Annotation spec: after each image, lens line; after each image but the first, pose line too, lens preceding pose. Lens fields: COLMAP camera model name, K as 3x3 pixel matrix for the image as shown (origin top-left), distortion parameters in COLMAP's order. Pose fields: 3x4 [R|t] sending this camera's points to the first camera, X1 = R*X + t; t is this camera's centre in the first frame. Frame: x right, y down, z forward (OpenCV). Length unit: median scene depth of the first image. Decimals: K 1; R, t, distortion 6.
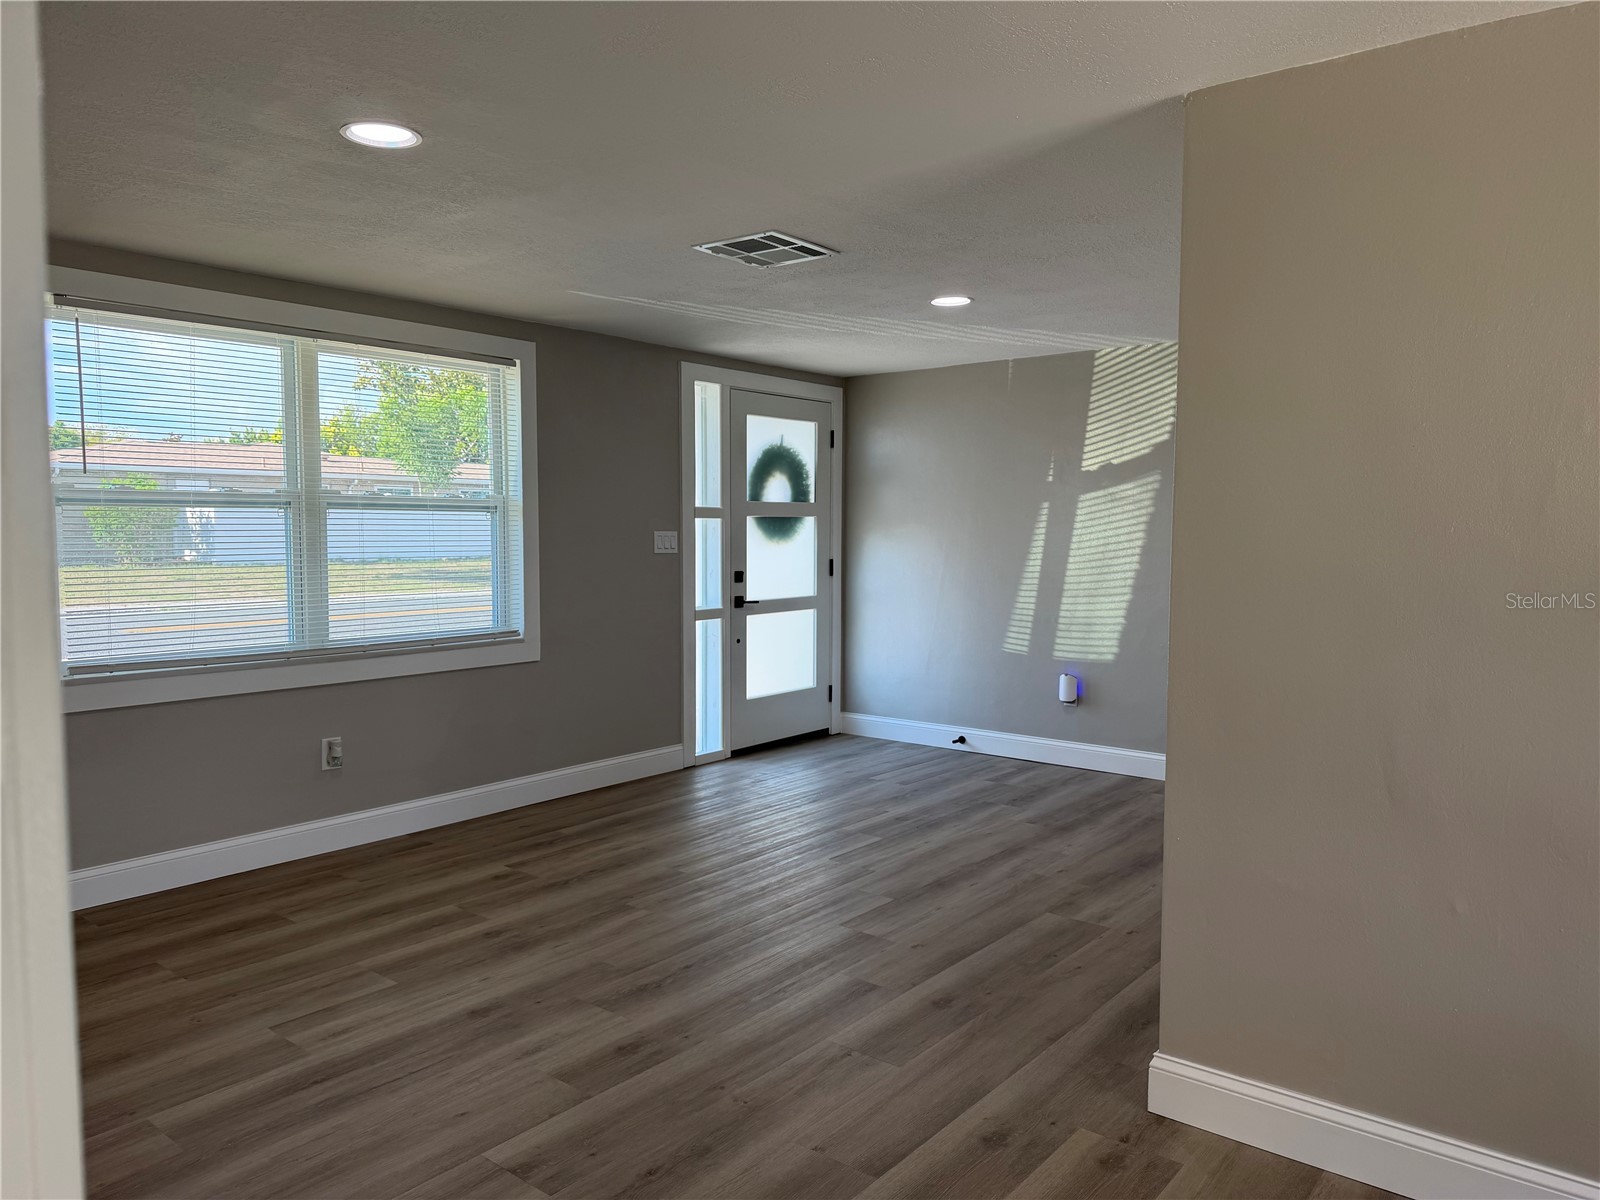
lens RADIAL K [[1134.4, 0, 795.1], [0, 1134.4, 579.9], [0, 0, 1]] dist [0.107320, -0.001553]
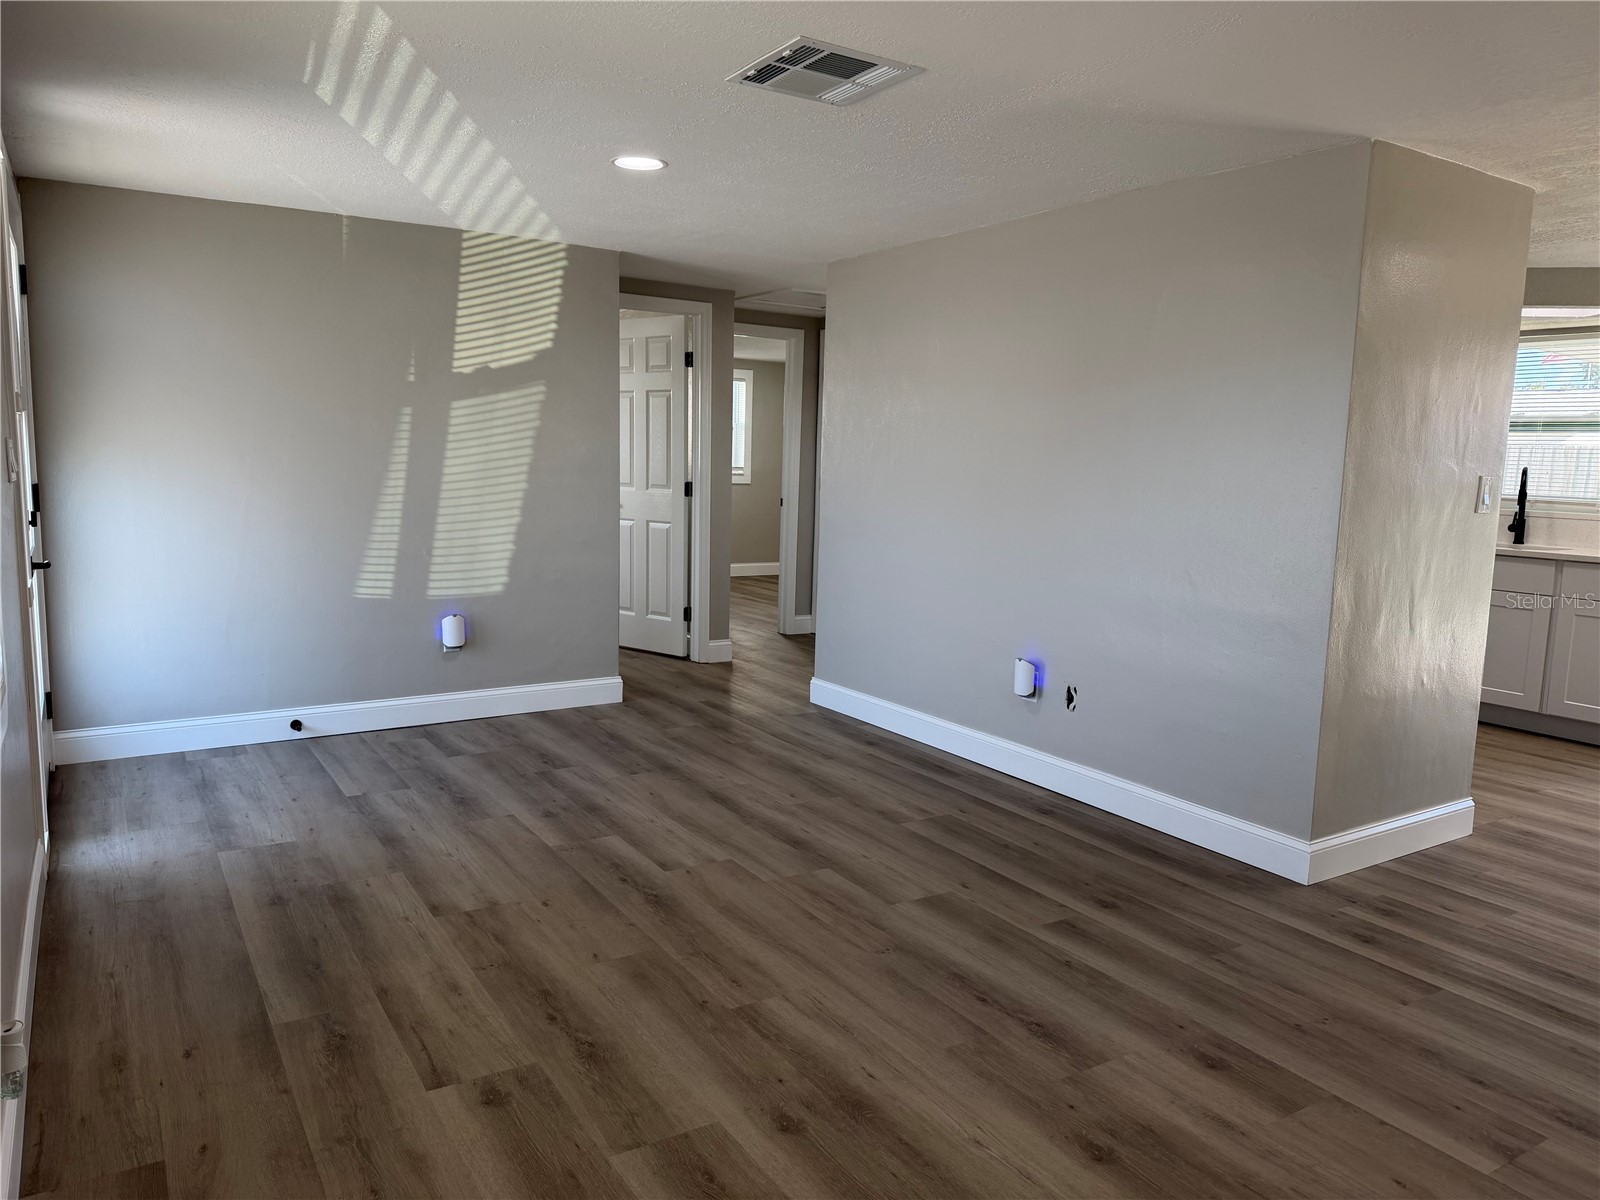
lens RADIAL K [[1127.4, 0, 800.0], [0, 1127.4, 600.0], [0, 0, 1]] dist [0.013175, -0.004210]
pose [[0.305006, -0.113118, 0.945609, -0.492163], [0.022288, 0.993497, 0.111657, -0.016612], [-0.952090, -0.012980, 0.305543, 0.517874]]
